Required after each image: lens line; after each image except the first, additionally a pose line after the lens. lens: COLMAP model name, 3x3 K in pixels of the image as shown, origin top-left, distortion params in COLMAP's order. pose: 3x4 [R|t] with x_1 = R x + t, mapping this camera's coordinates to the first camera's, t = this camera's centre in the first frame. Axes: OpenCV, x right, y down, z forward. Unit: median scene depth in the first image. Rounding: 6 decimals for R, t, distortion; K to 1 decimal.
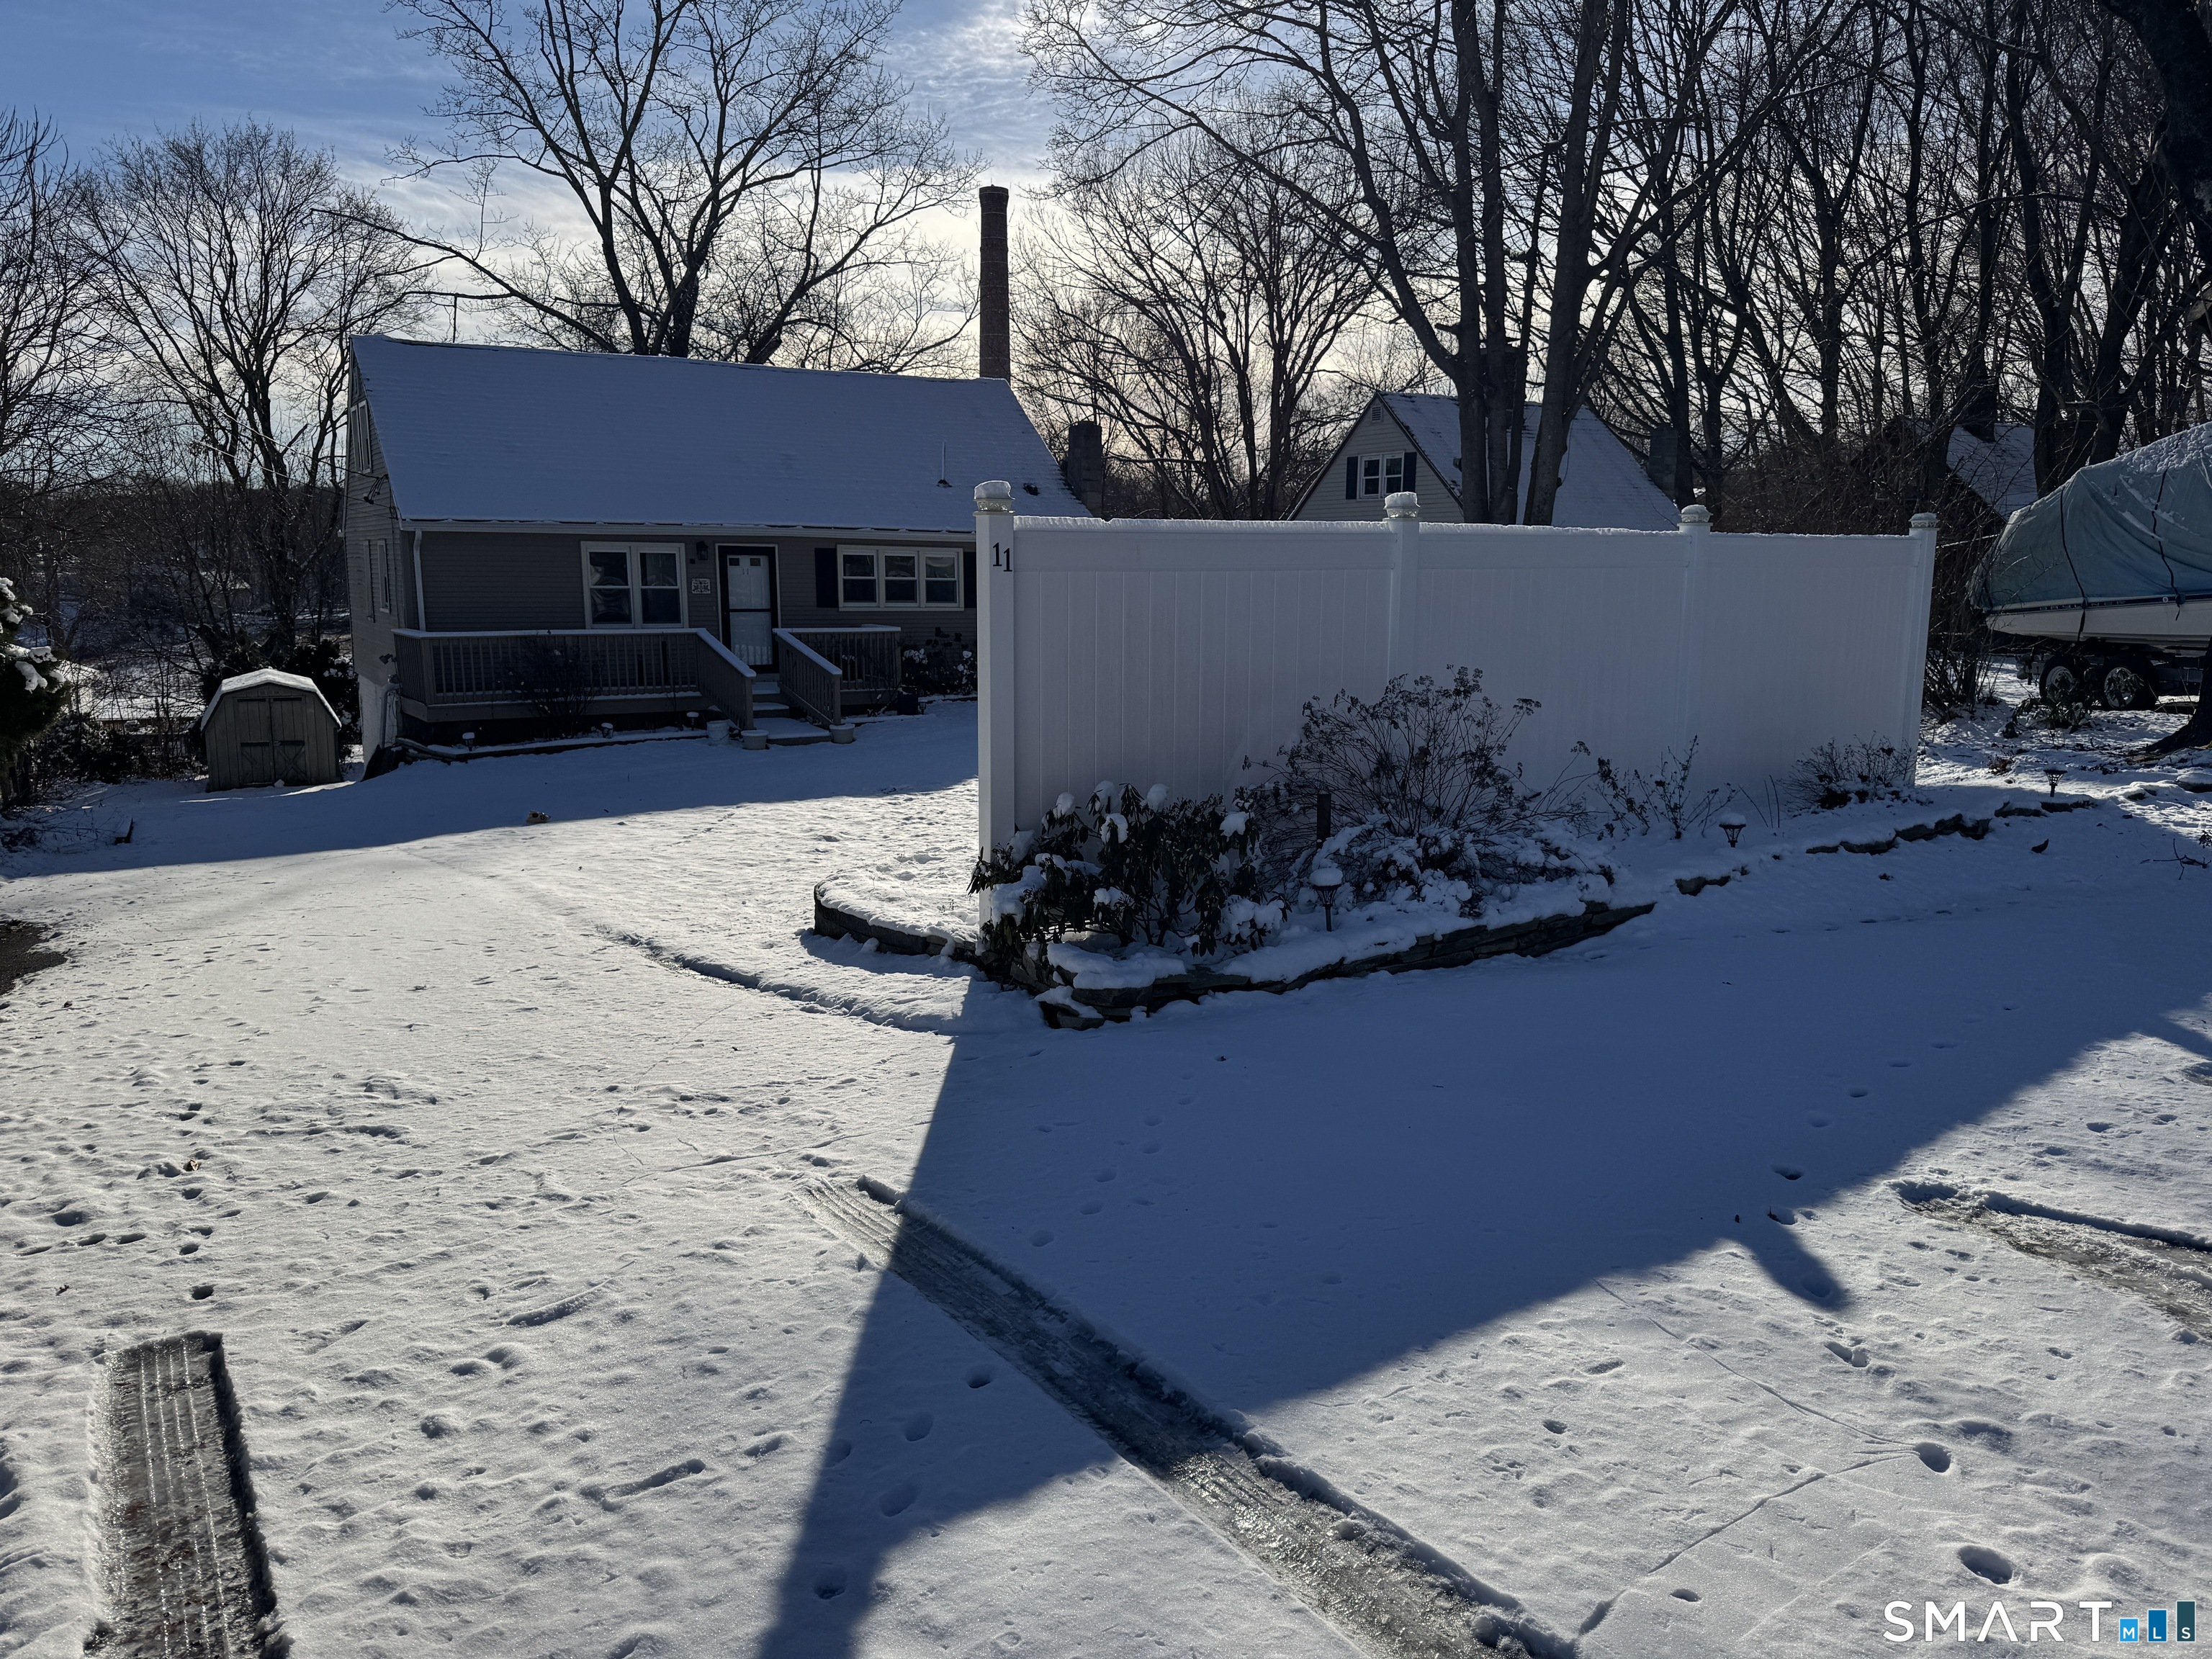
lens RADIAL K [[1546.6, 0, 1120.9], [0, 1546.6, 825.0], [0, 0, 1]] dist [0.068570, -0.093437]
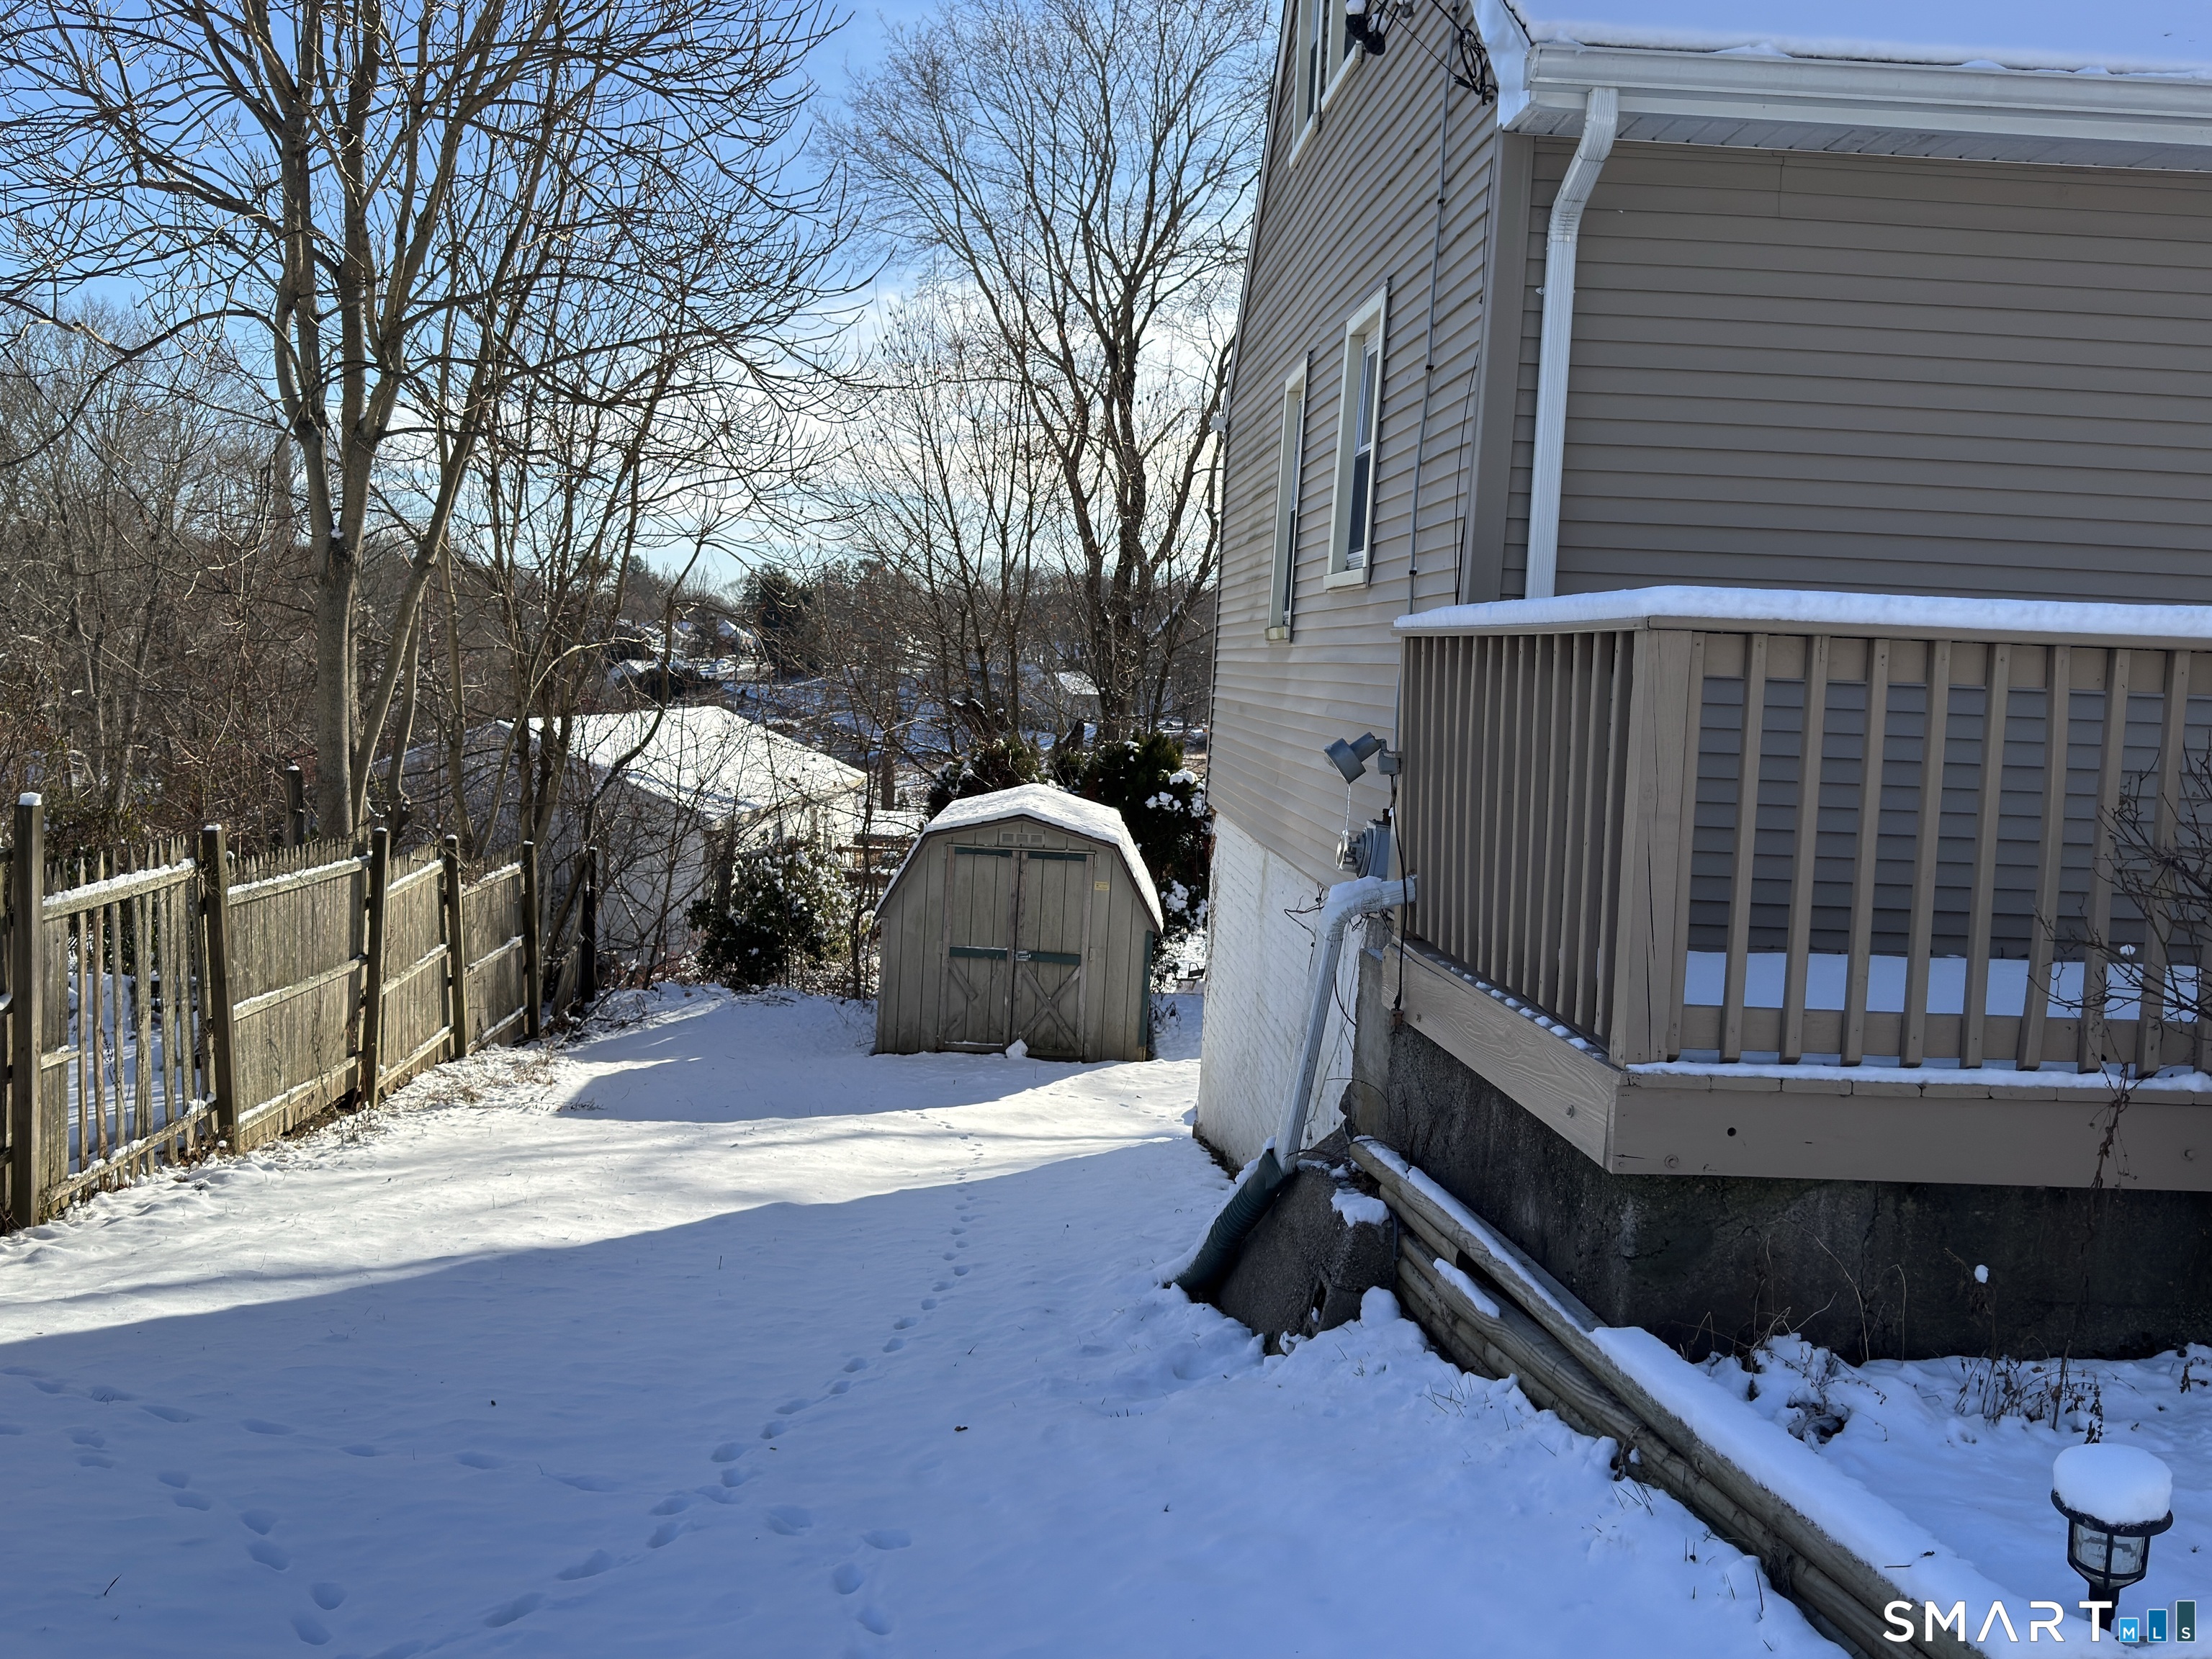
lens RADIAL K [[1974.6, 0, 1093.9], [0, 1974.6, 872.9], [0, 0, 1]] dist [0.045185, -0.053783]
pose [[0.871283, 0.084373, -0.483474, -0.321028], [-0.120882, 0.991656, -0.044787, -0.064579], [0.475662, 0.097466, 0.874212, 0.652014]]
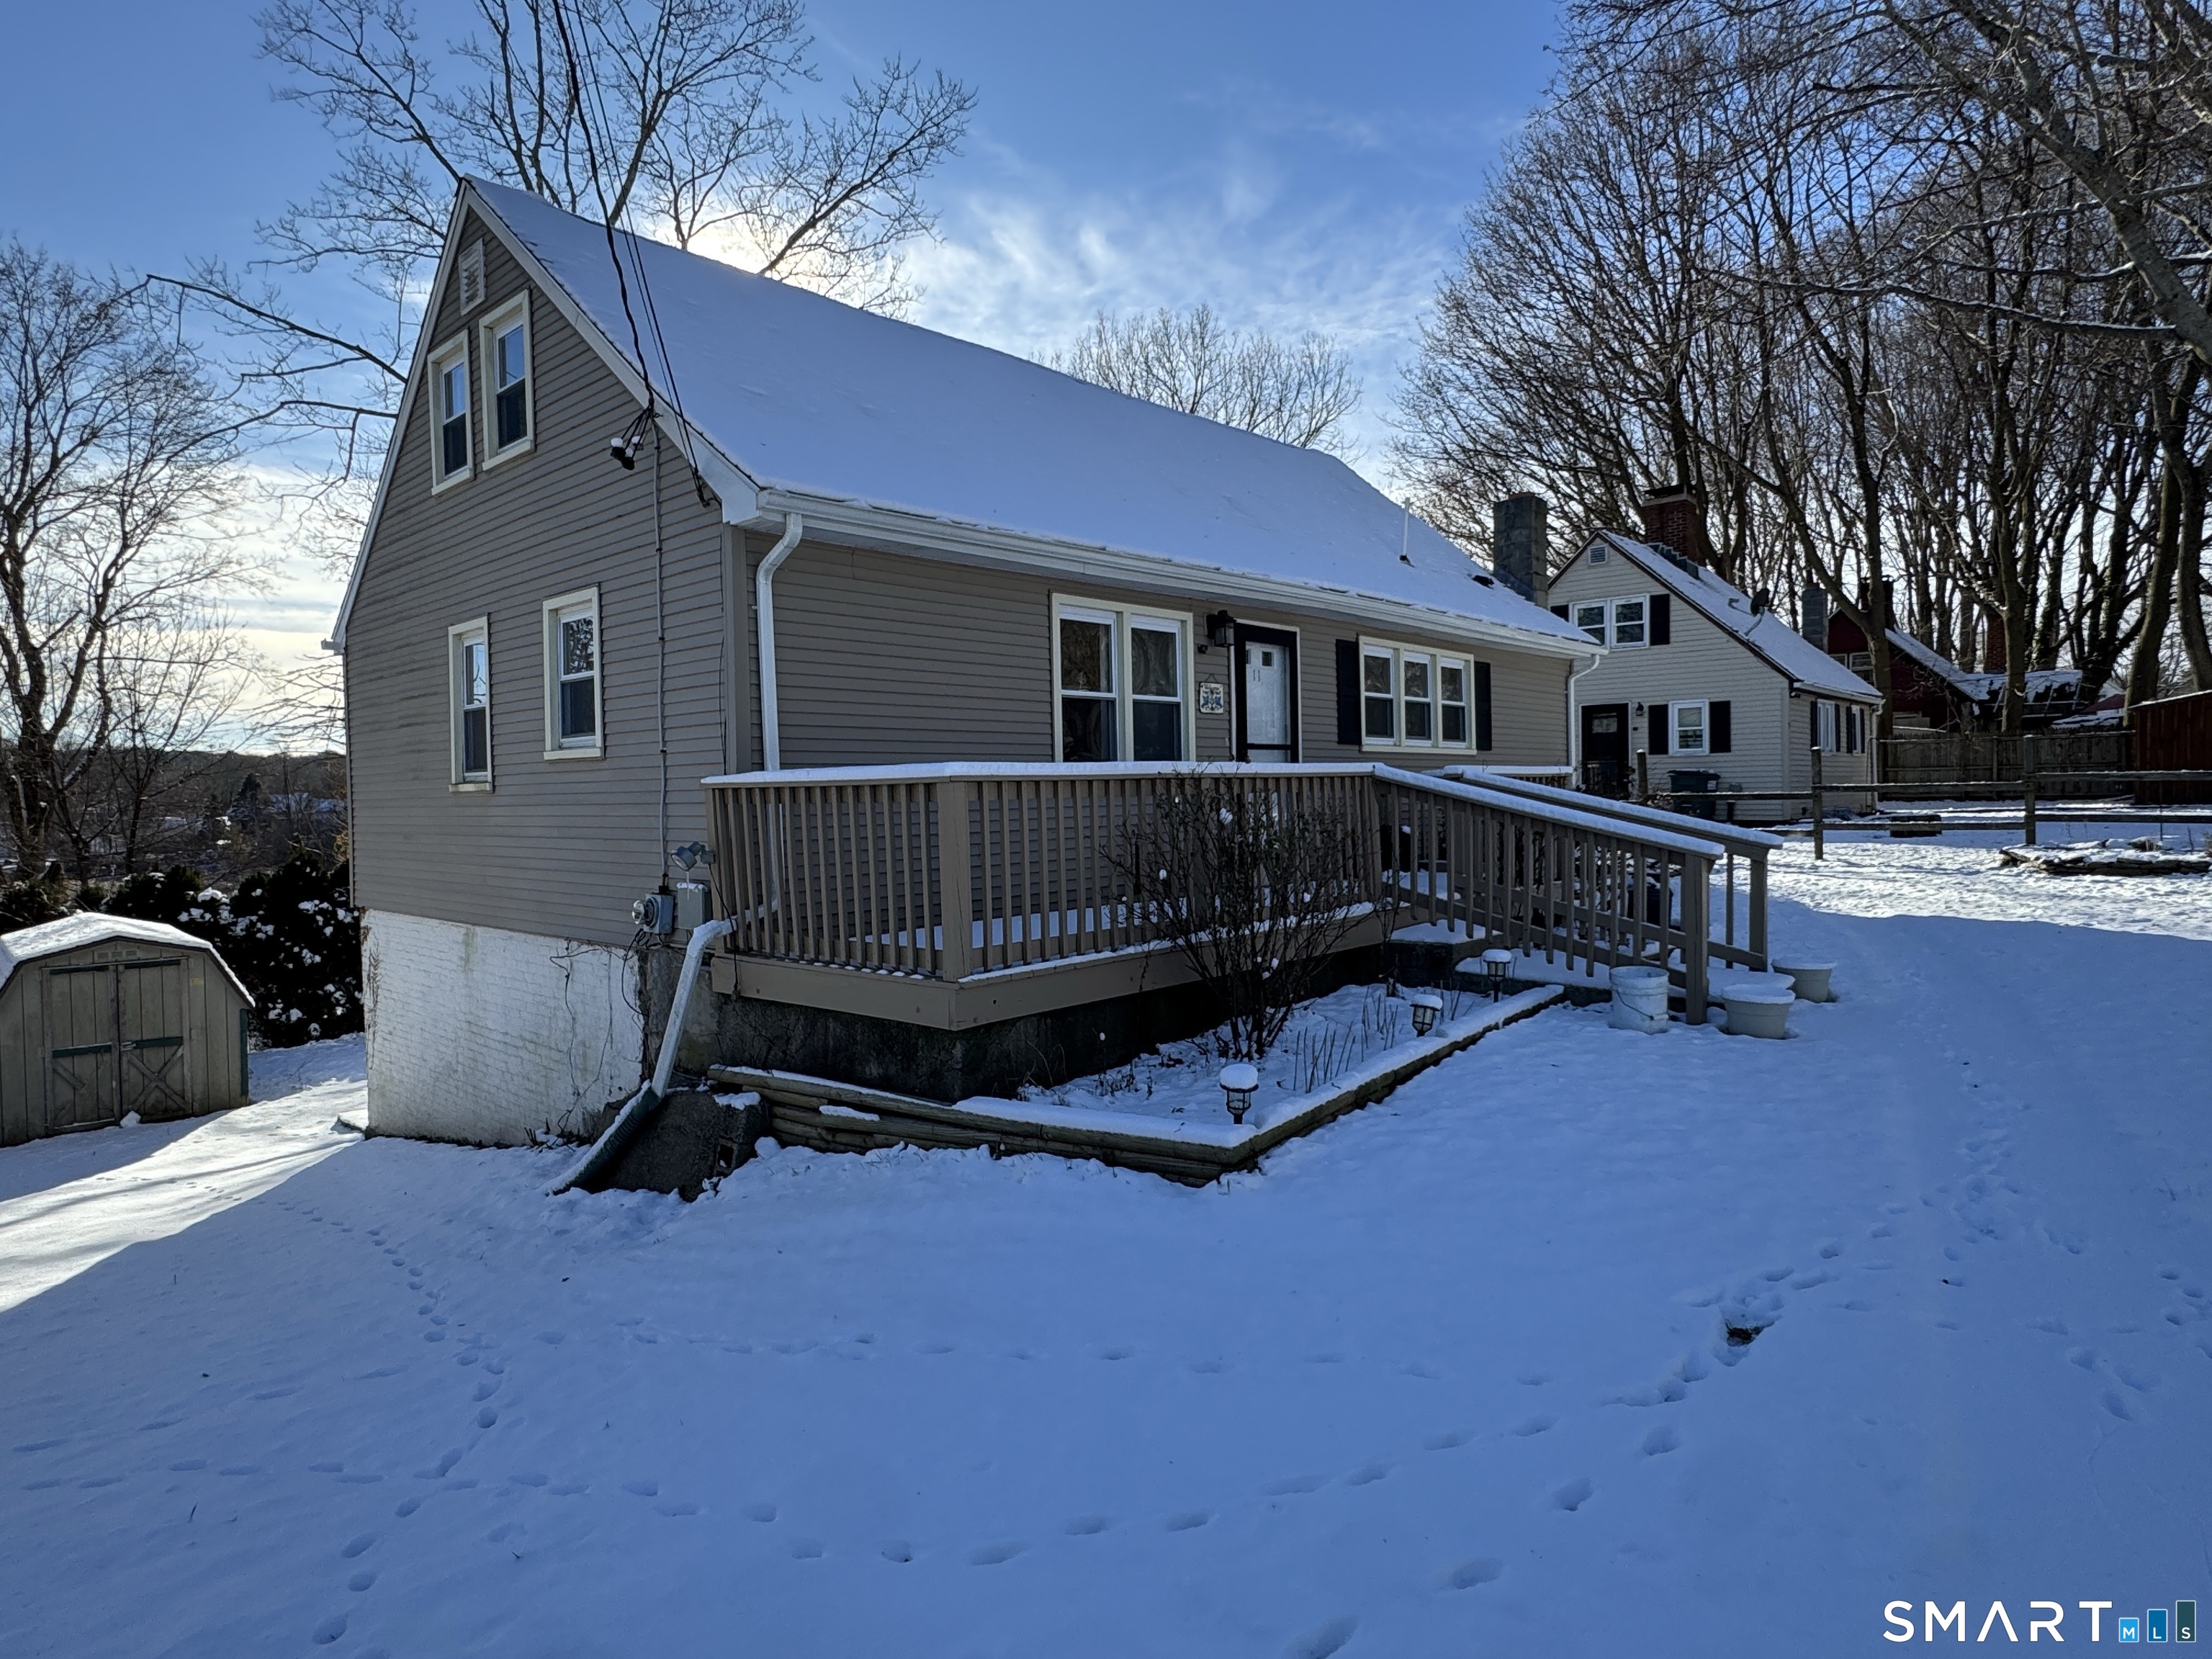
lens RADIAL K [[1250.4, 0, 1106.3], [0, 1250.4, 828.4], [0, 0, 1]] dist [-0.016261, 0.006788]
pose [[0.965072, -0.031856, 0.260041, -0.388751], [0.068272, 0.988865, -0.132234, -0.057105], [-0.252933, 0.145369, 0.956500, 0.593673]]
